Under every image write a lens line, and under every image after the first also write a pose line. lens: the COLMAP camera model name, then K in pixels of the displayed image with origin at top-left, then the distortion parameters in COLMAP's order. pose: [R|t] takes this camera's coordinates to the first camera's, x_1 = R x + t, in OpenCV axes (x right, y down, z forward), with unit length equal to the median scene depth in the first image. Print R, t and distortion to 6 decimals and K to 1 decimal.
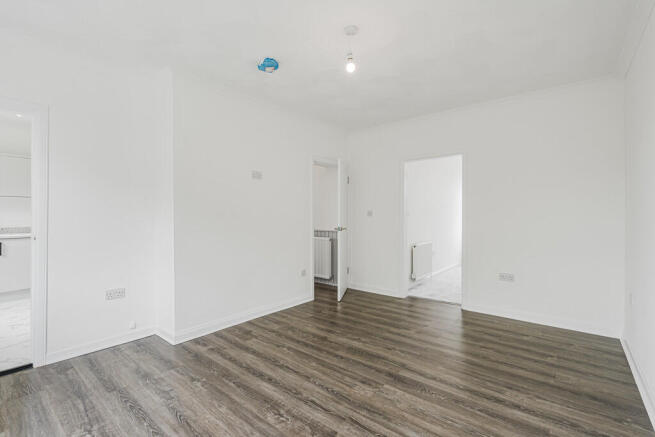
lens RADIAL K [[297.5, 0, 325.7], [0, 297.5, 217.9], [0, 0, 1]] dist [0.002791, -0.000095]
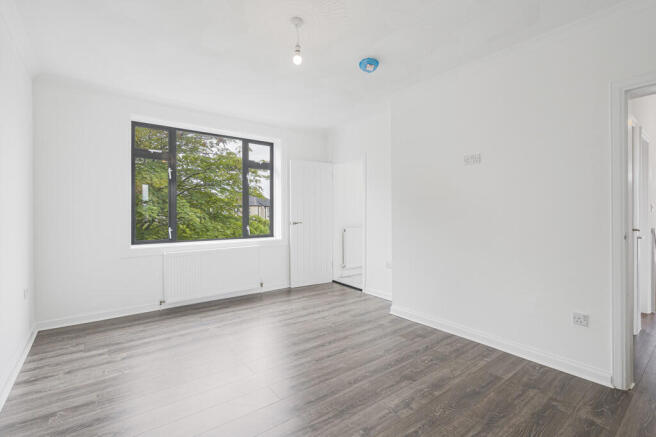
lens RADIAL K [[298.0, 0, 327.1], [0, 298.0, 217.2], [0, 0, 1]] dist [0.002791, -0.000095]
pose [[-0.208094, 0.015474, -0.977986, 0.840117], [-0.002275, 0.999864, 0.016304, -0.003728], [0.978106, 0.005618, -0.208031, 1.067551]]
